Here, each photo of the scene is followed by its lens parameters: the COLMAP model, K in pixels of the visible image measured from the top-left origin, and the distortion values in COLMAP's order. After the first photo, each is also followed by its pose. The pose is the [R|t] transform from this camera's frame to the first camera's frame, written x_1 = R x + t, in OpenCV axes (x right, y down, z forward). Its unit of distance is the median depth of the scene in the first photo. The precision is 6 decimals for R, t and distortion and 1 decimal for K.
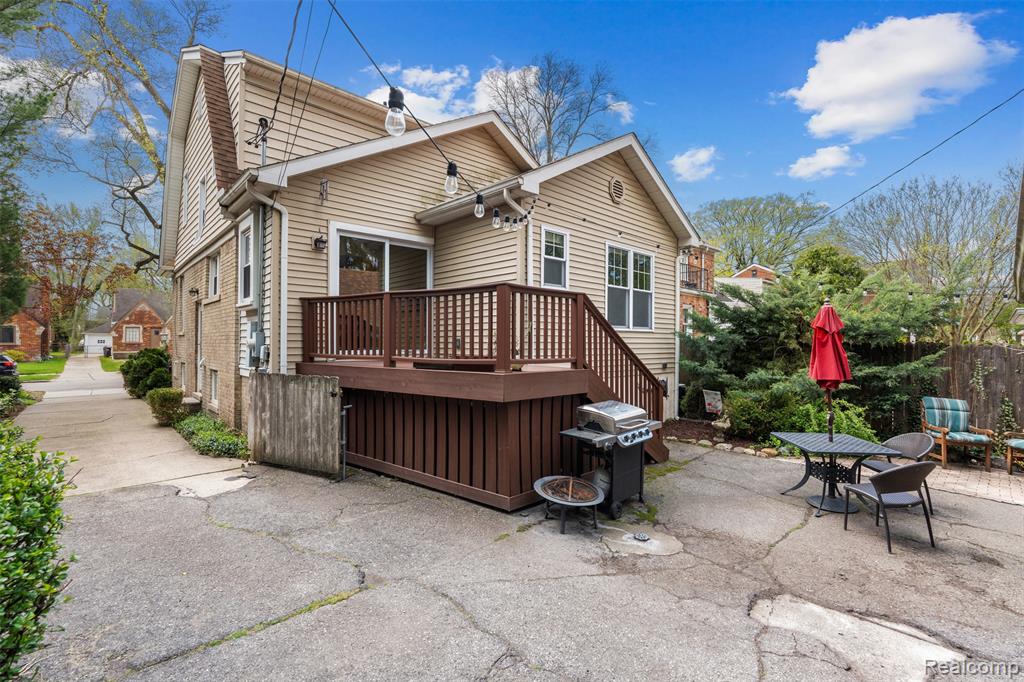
lens RADIAL K [[453.6, 0, 513.3], [0, 453.6, 343.8], [0, 0, 1]] dist [-0.007172, 0.002069]
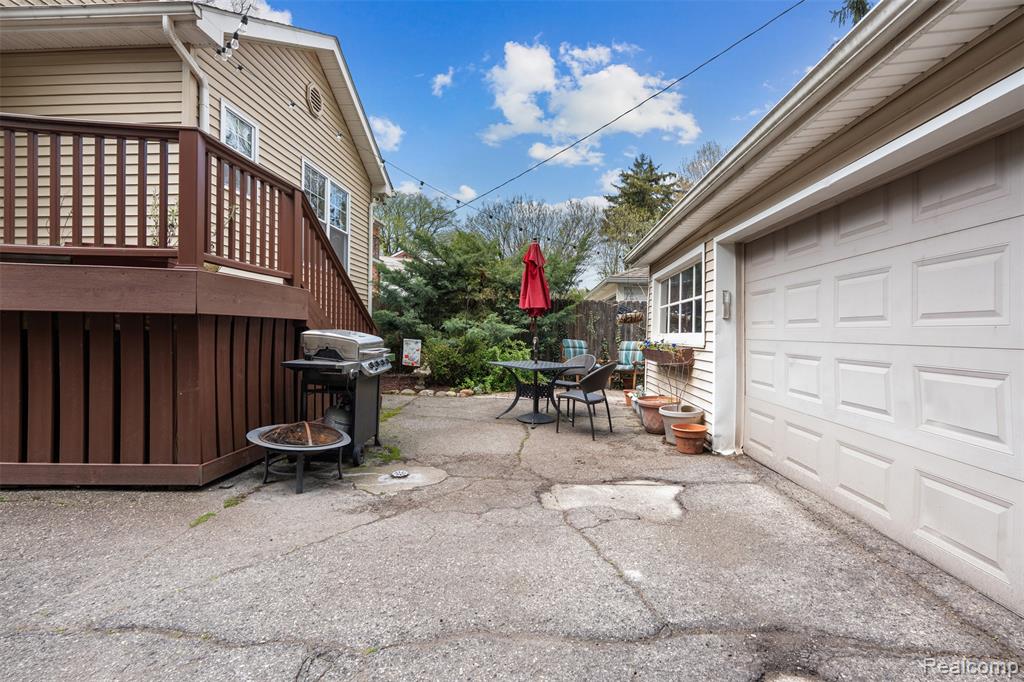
lens RADIAL K [[453.6, 0, 512.1], [0, 453.6, 337.1], [0, 0, 1]] dist [-0.007172, 0.002069]
pose [[0.733442, -0.003526, 0.679743, -0.125941], [-0.005164, 0.999929, 0.010759, 0.150959], [-0.679732, -0.011402, 0.733372, 0.227727]]
